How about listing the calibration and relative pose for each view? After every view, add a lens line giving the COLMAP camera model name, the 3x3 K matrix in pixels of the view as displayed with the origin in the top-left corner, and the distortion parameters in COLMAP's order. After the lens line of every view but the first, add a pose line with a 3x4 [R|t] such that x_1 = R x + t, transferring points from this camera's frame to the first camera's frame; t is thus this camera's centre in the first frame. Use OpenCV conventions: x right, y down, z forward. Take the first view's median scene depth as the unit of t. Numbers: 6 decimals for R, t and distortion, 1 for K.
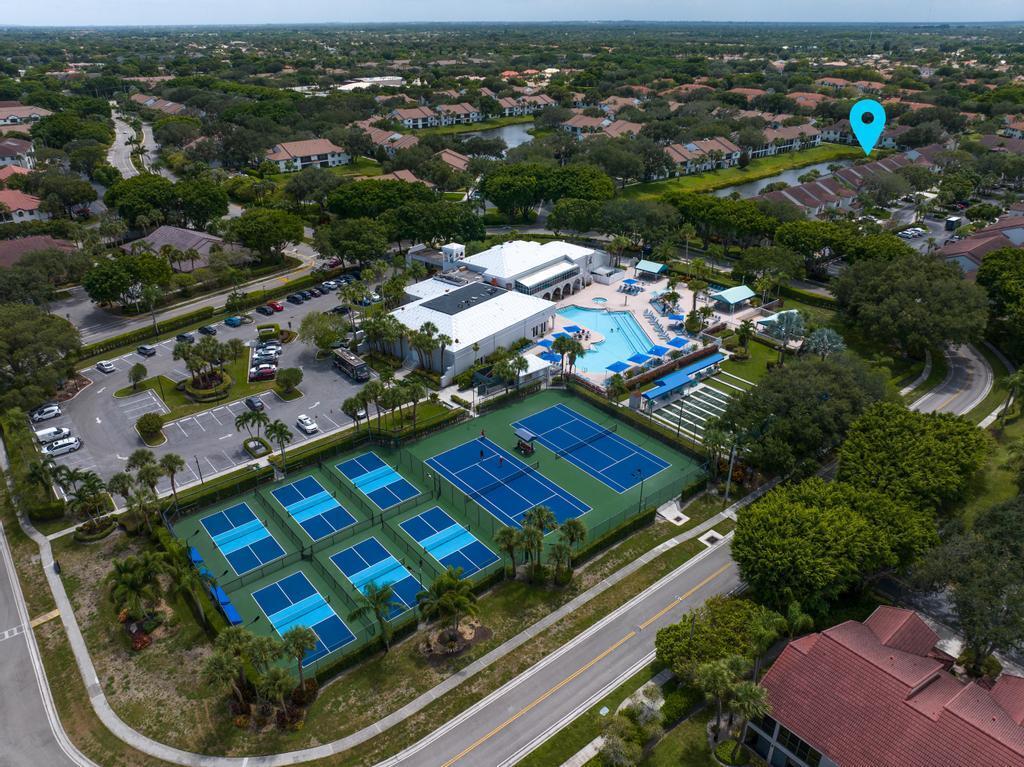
lens RADIAL K [[730.4, 0, 512.0], [0, 730.4, 383.5], [0, 0, 1]] dist [-0.035072, -0.000331]
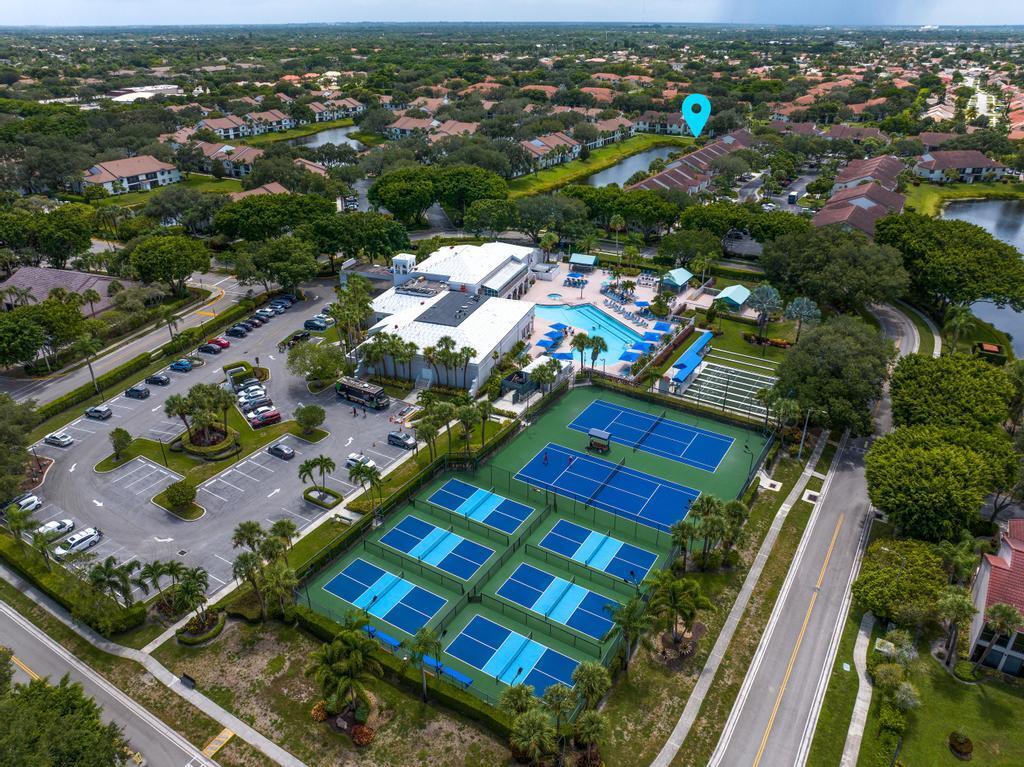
lens RADIAL K [[728.6, 0, 512.0], [0, 728.6, 383.5], [0, 0, 1]] dist [-0.043776, 0.002756]
pose [[0.944604, -0.144052, 0.294910, -0.266007], [0.143935, 0.989338, 0.022224, -0.026377], [-0.294967, 0.021455, 0.955267, 0.054306]]
